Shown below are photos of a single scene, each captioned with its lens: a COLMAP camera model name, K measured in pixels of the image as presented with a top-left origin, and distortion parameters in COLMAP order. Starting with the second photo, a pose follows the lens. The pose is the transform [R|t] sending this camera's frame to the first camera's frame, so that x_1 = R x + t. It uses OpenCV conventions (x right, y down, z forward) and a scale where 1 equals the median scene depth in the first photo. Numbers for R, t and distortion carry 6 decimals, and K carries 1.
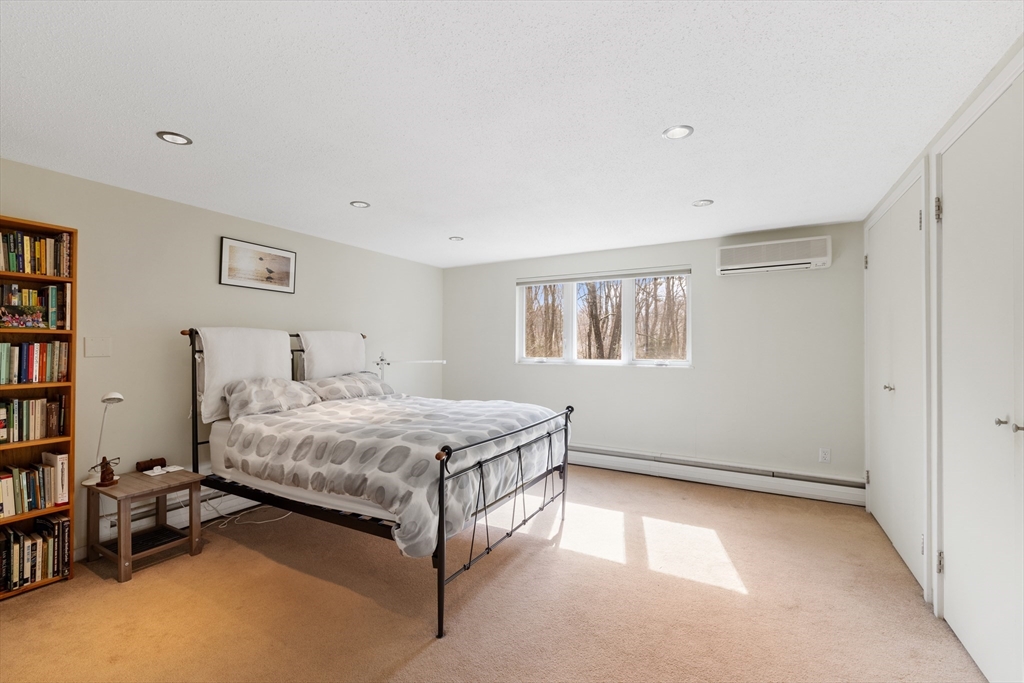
lens RADIAL K [[439.0, 0, 511.4], [0, 439.0, 342.3], [0, 0, 1]] dist [-0.002264, 0.000474]
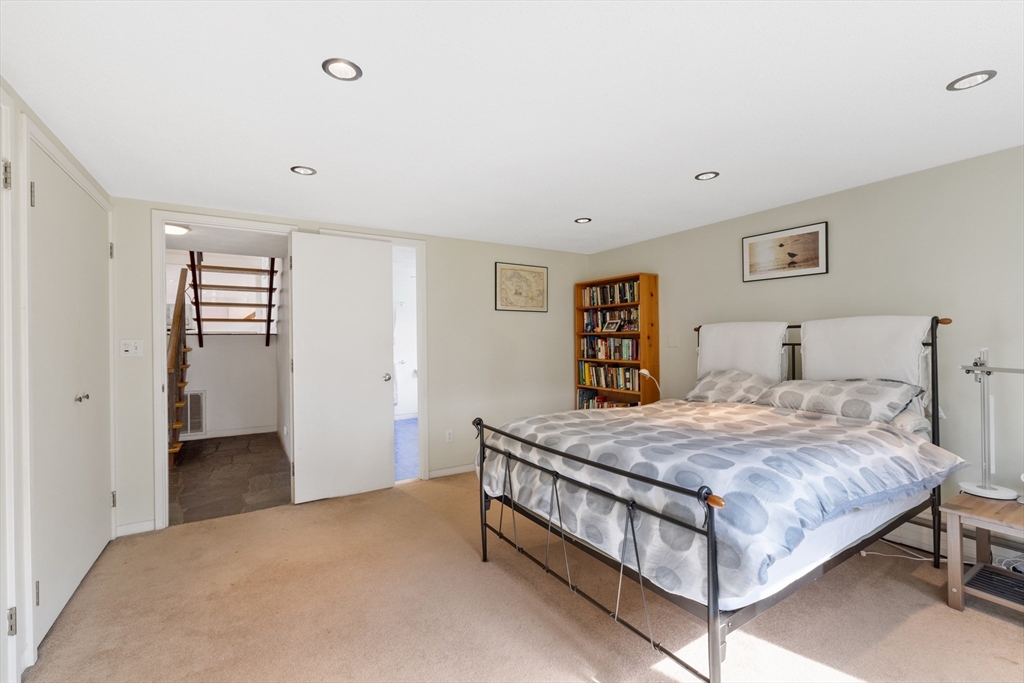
lens RADIAL K [[439.0, 0, 509.4], [0, 439.0, 341.9], [0, 0, 1]] dist [-0.002264, 0.000474]
pose [[-0.465095, 0.004676, -0.885248, 0.516546], [0.016320, 0.999861, -0.003293, 0.008055], [0.885110, -0.015979, -0.465107, 0.909481]]
